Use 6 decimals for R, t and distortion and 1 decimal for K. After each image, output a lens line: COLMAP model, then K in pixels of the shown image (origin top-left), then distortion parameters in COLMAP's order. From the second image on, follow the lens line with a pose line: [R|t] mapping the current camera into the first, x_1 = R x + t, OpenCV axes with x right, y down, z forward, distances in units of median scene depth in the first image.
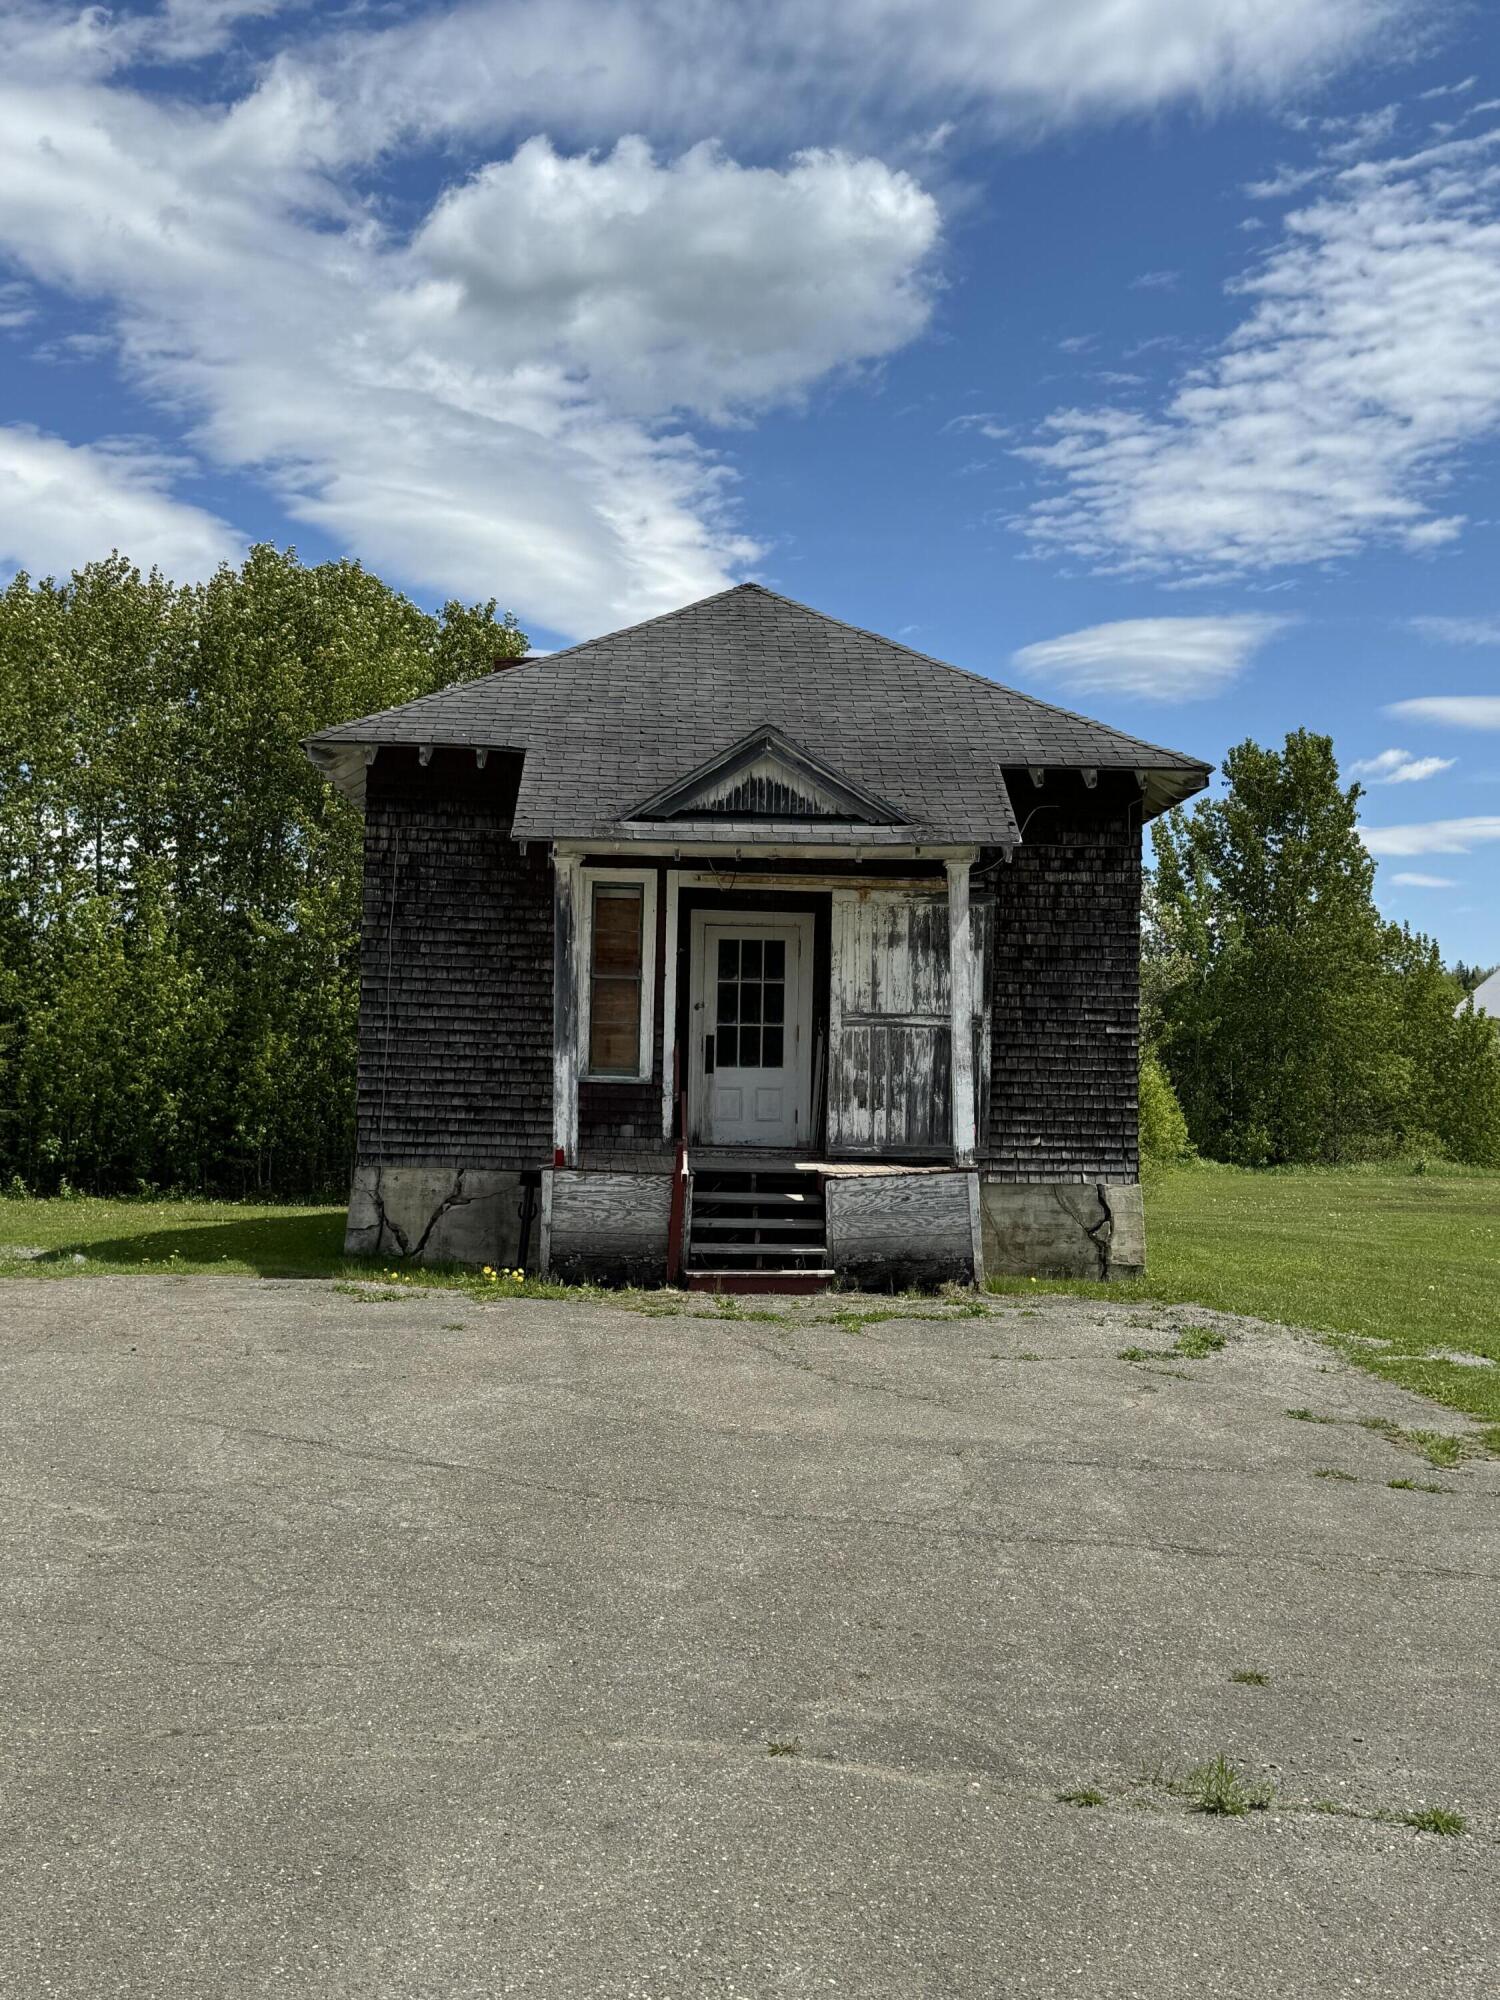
lens RADIAL K [[2116.1, 0, 748.8], [0, 2116.1, 996.9], [0, 0, 1]] dist [0.172013, 0.000000]
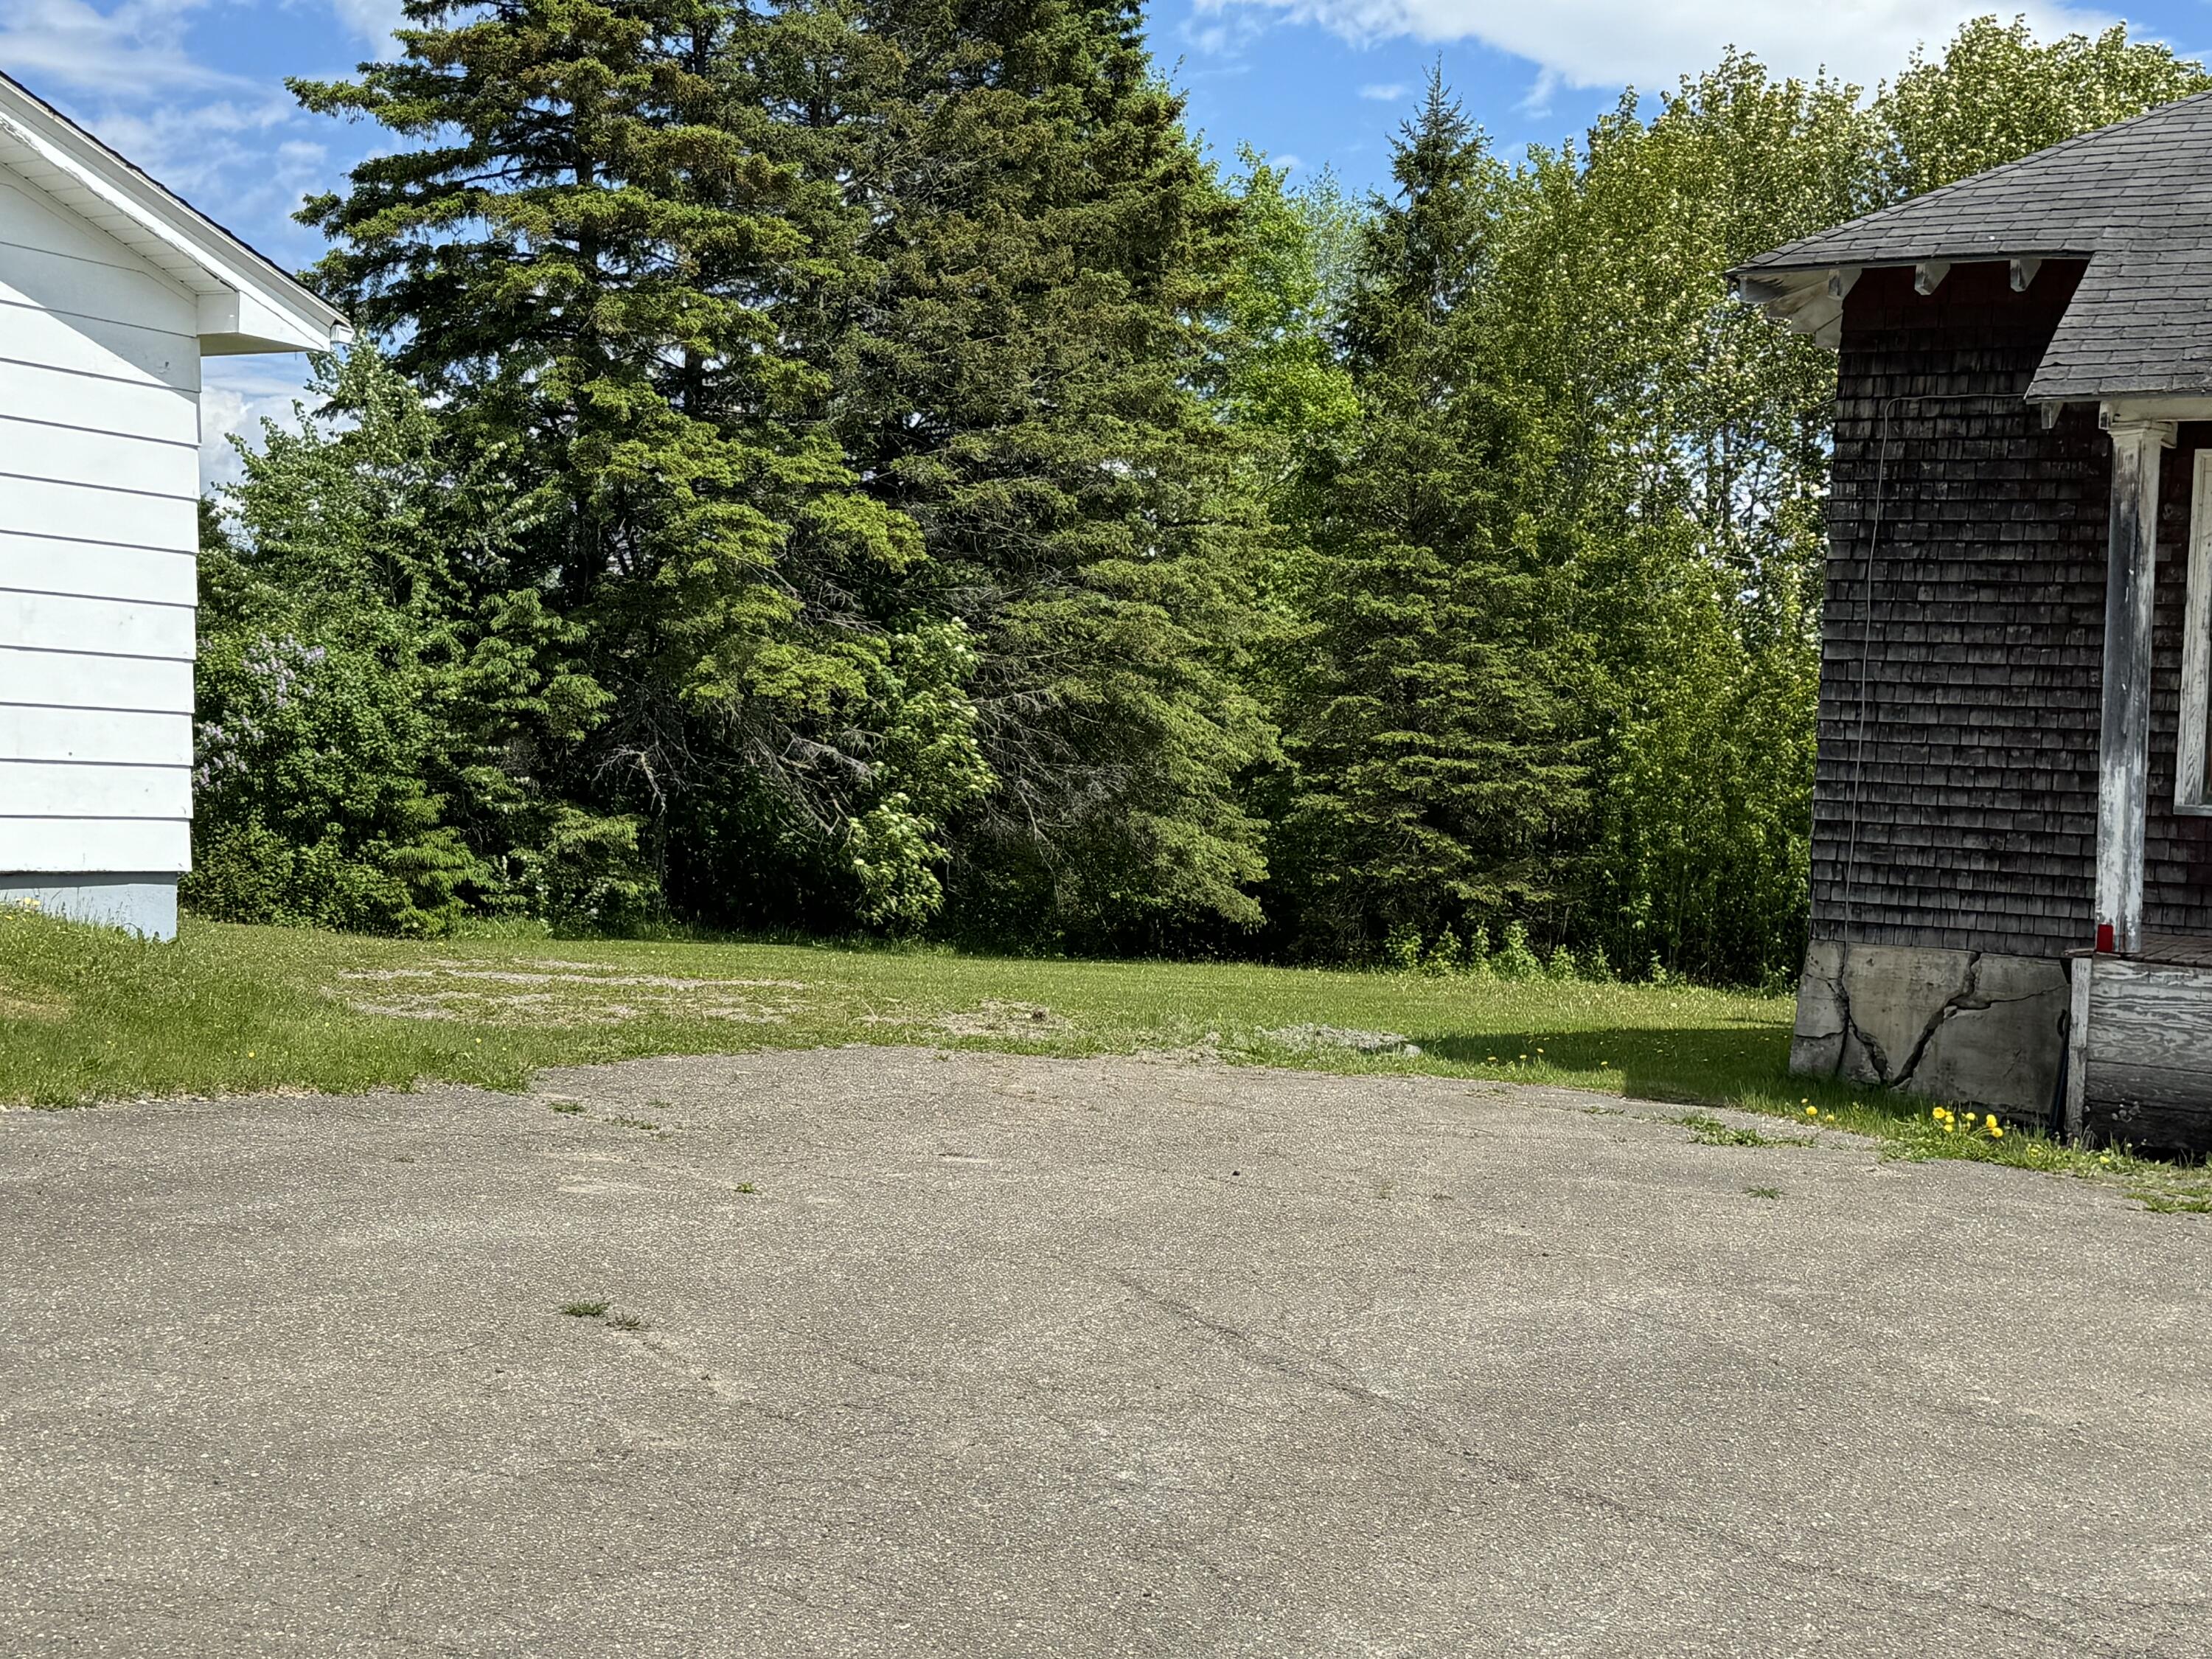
lens RADIAL K [[3052.1, 0, 1105.0], [0, 3052.1, 835.1], [0, 0, 1]] dist [0.136116, 0.000000]
pose [[0.863855, 0.026566, -0.503039, 0.095370], [-0.007160, 0.999155, 0.040471, 0.012705], [0.503690, -0.031359, 0.863315, 0.101750]]
